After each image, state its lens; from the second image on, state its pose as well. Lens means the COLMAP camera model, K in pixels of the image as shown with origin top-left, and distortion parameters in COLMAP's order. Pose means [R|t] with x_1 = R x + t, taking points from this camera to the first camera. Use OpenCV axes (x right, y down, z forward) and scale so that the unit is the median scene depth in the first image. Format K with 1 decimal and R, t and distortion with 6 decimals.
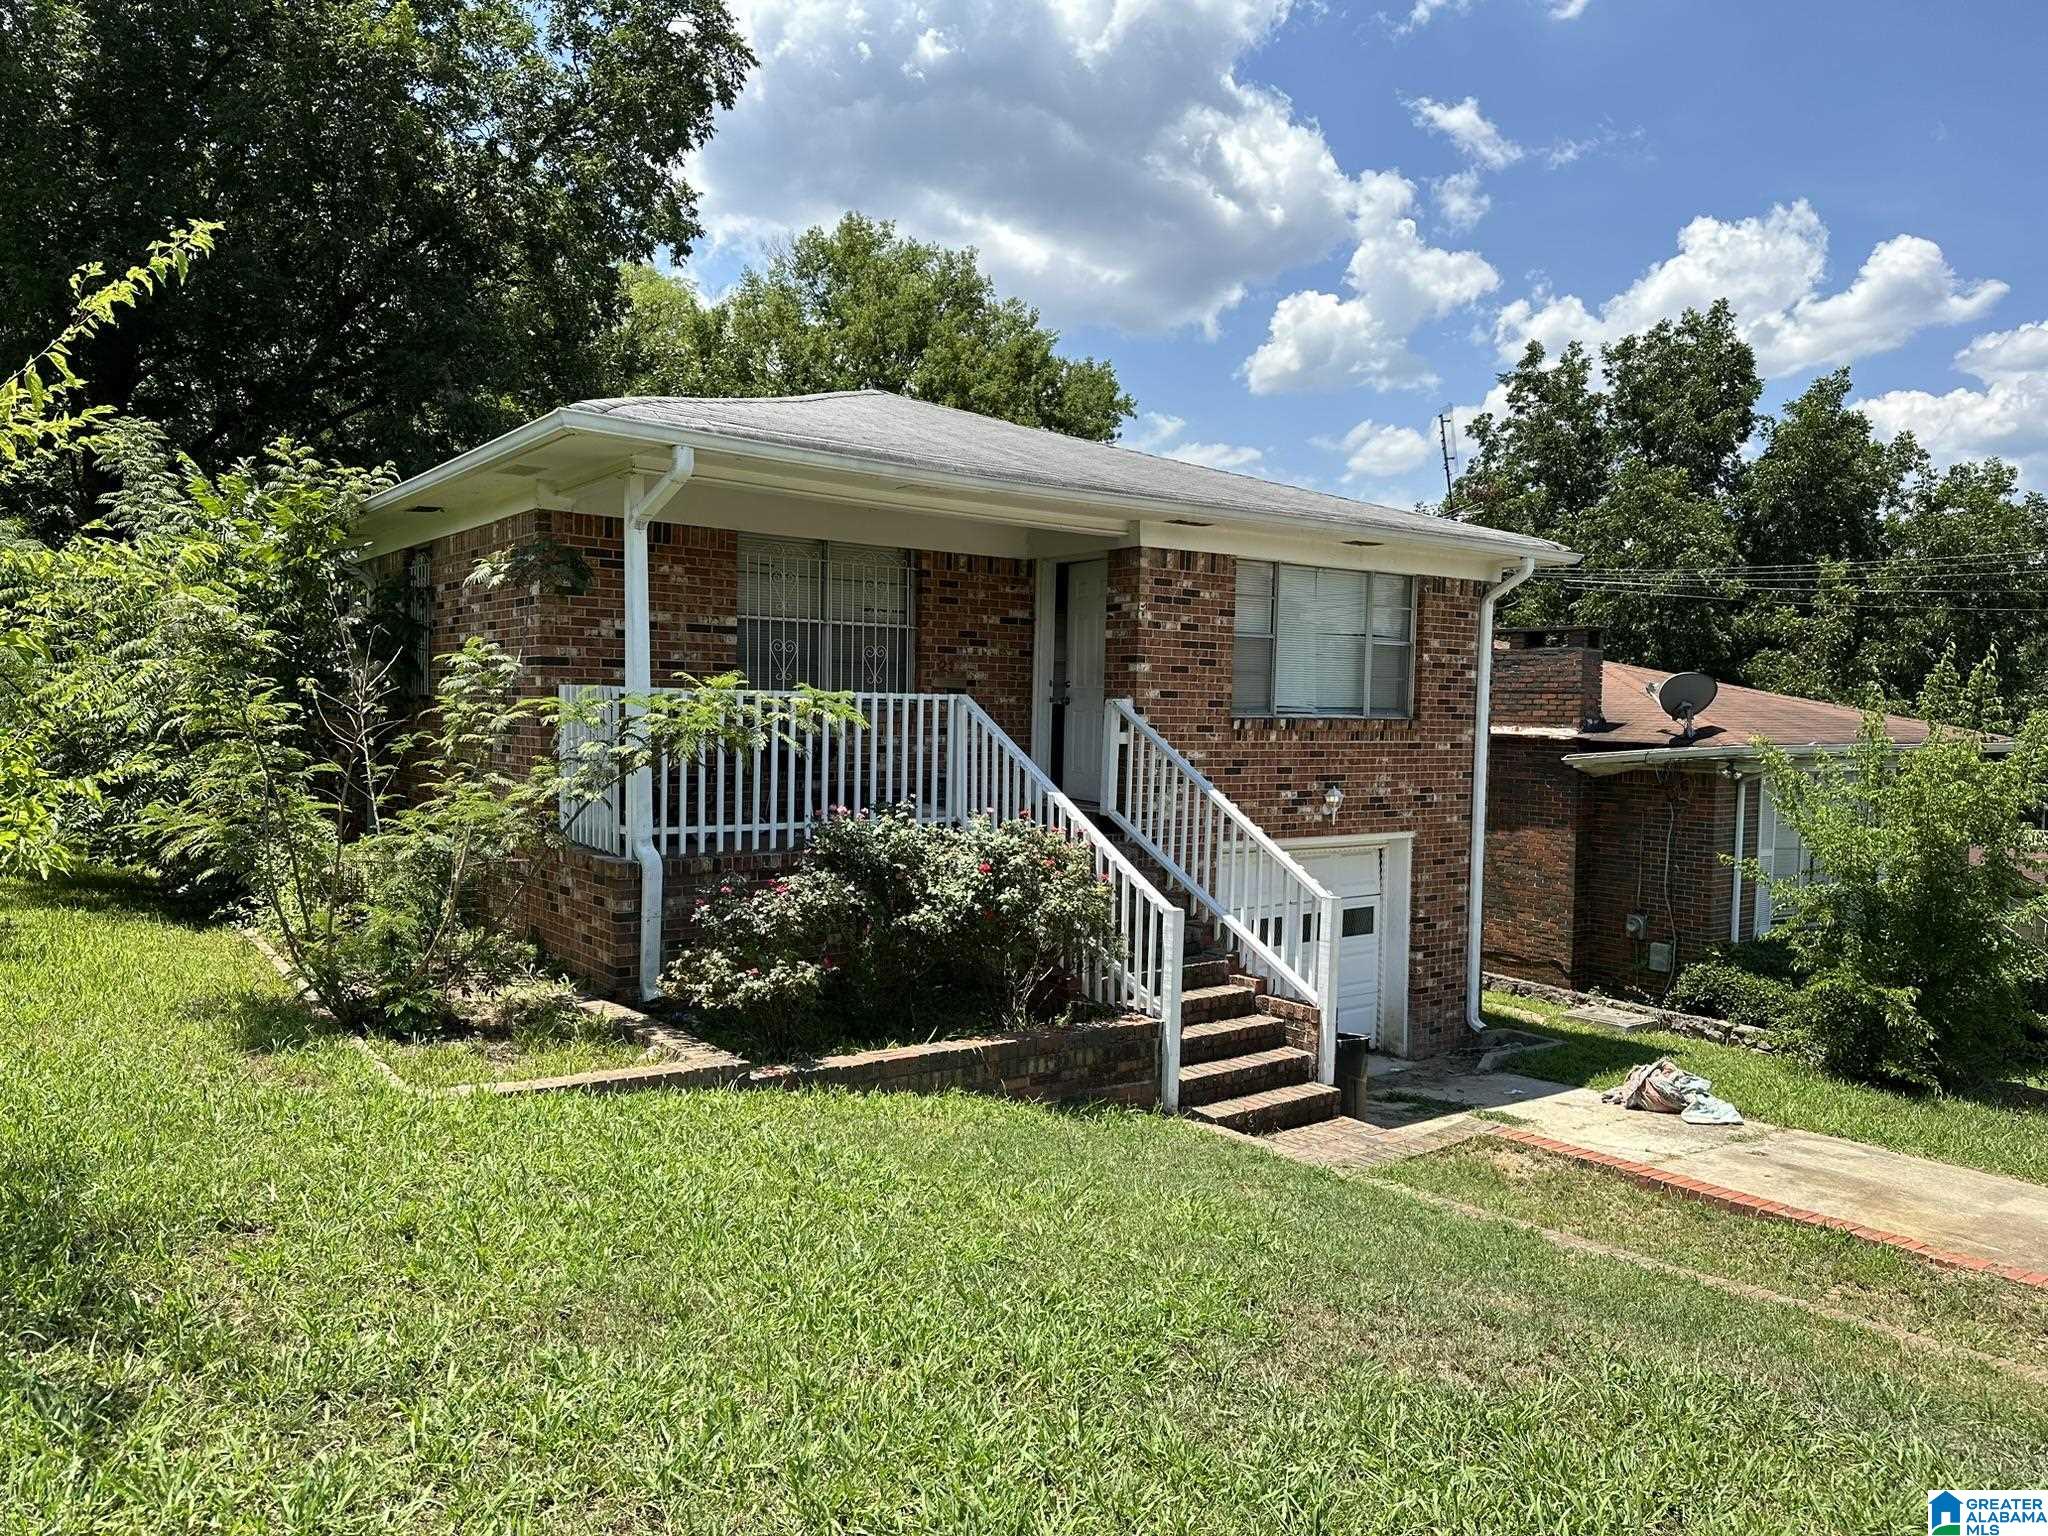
lens RADIAL K [[1421.7, 0, 1013.6], [0, 1421.7, 775.0], [0, 0, 1]] dist [0.058661, -0.004864]
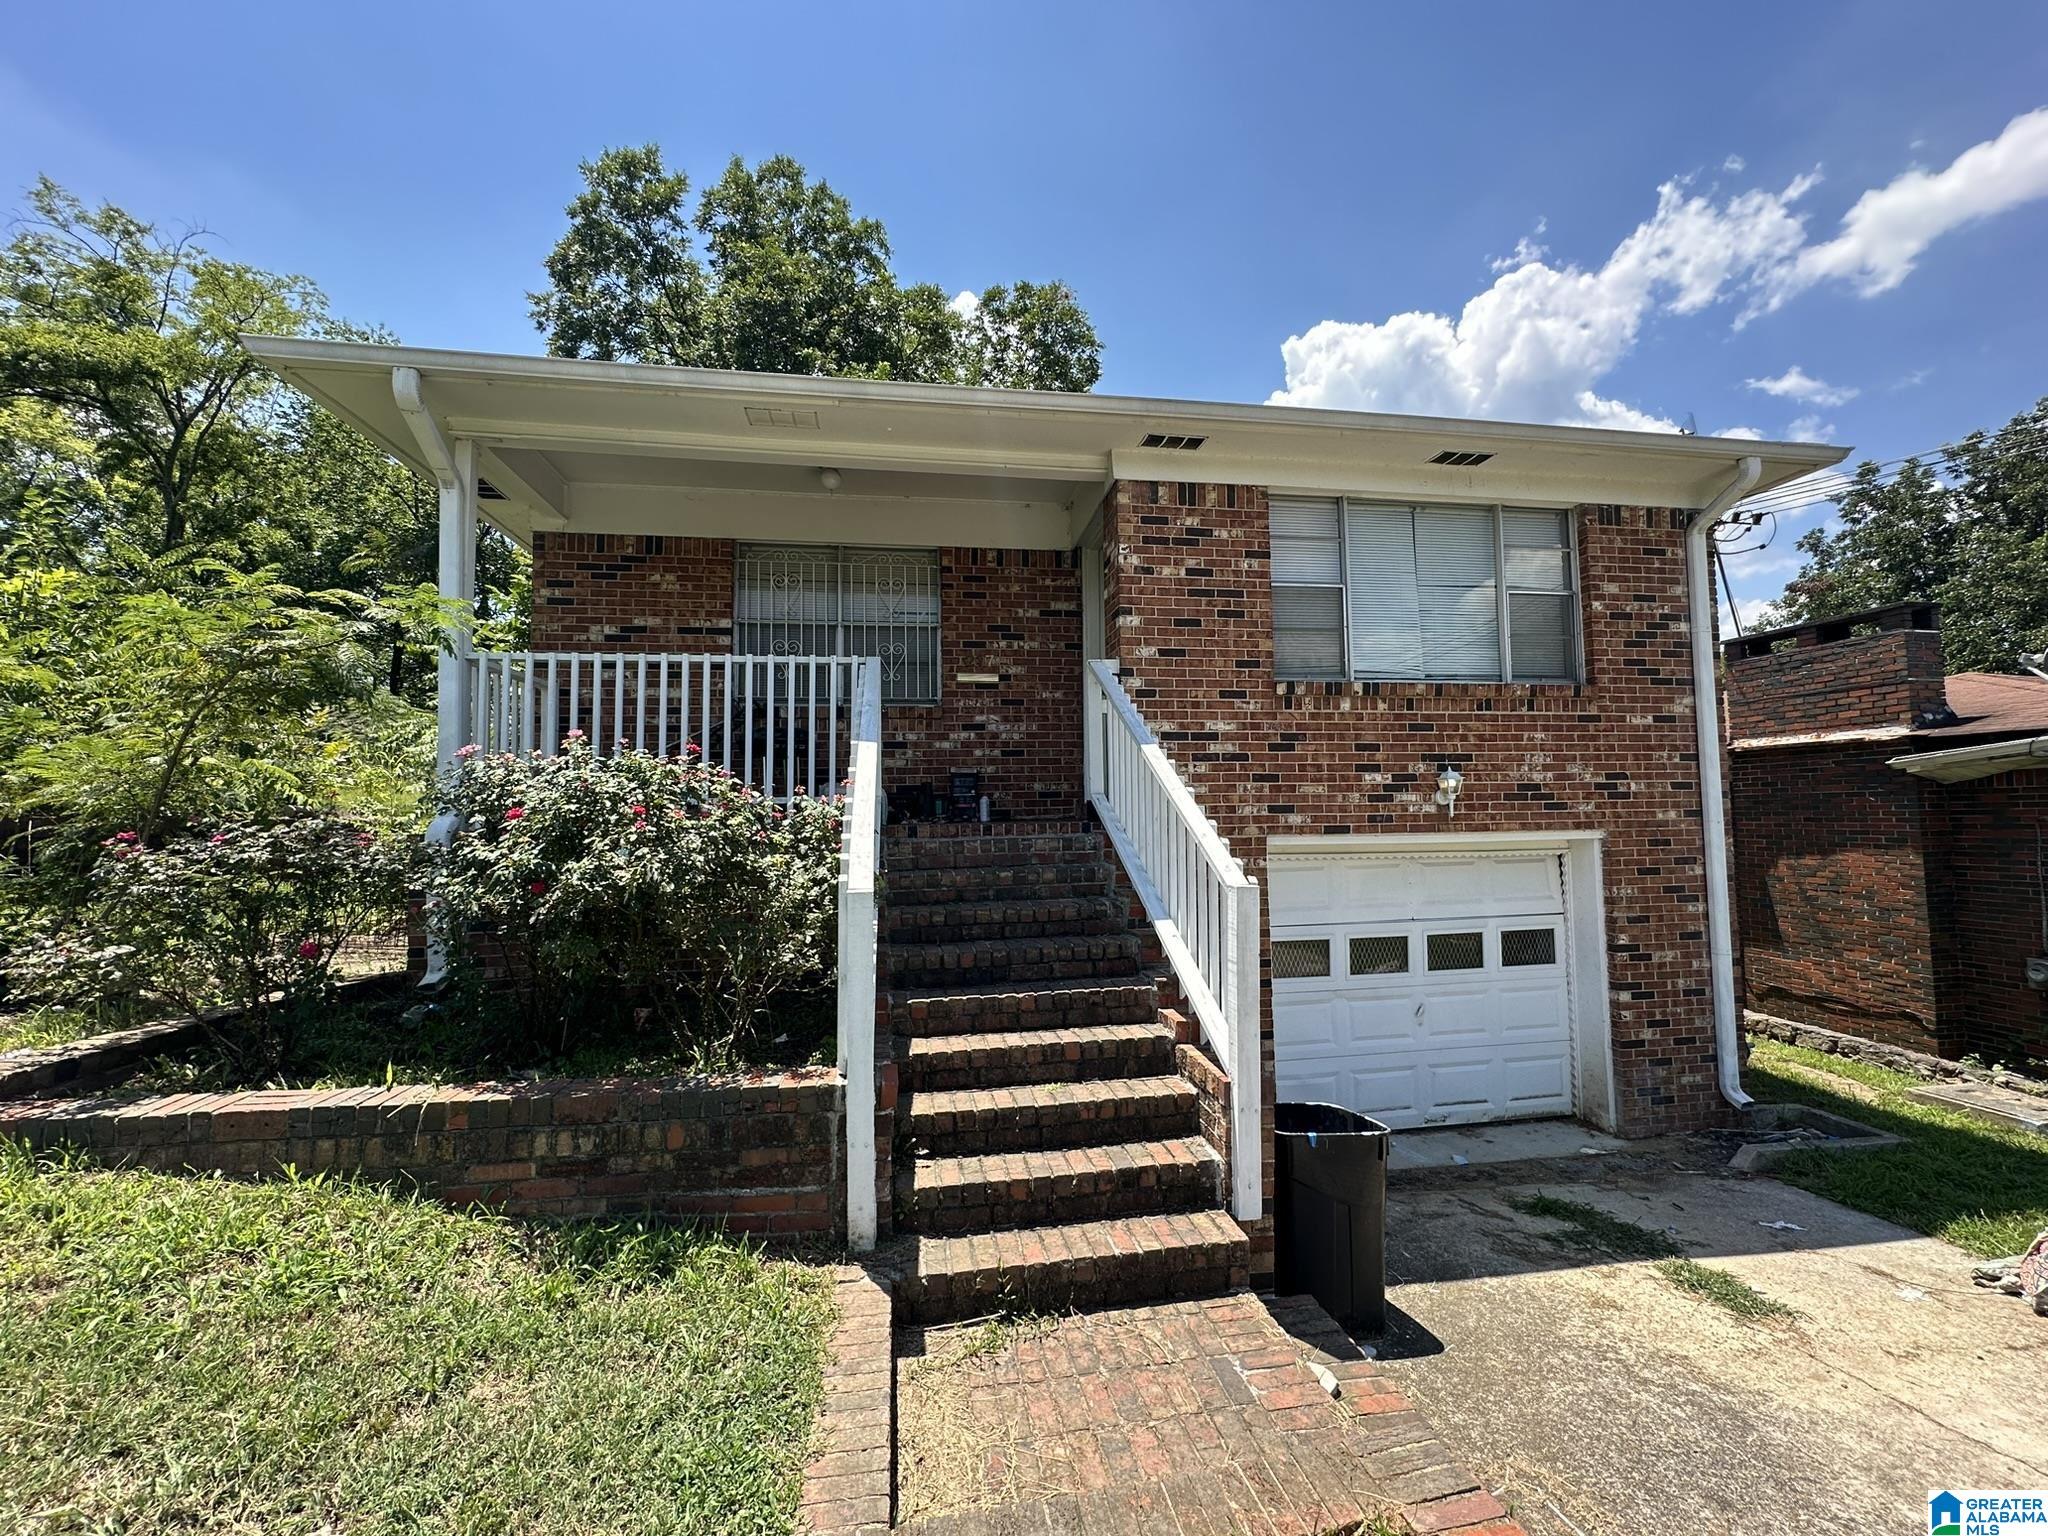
lens RADIAL K [[823.5, 0, 1026.8], [0, 823.5, 769.9], [0, 0, 1]] dist [-0.010616, 0.004765]
pose [[0.883539, -0.058726, -0.464662, 0.226384], [0.008475, 0.993950, -0.109504, 0.055871], [0.468282, 0.092813, 0.878691, 0.490843]]
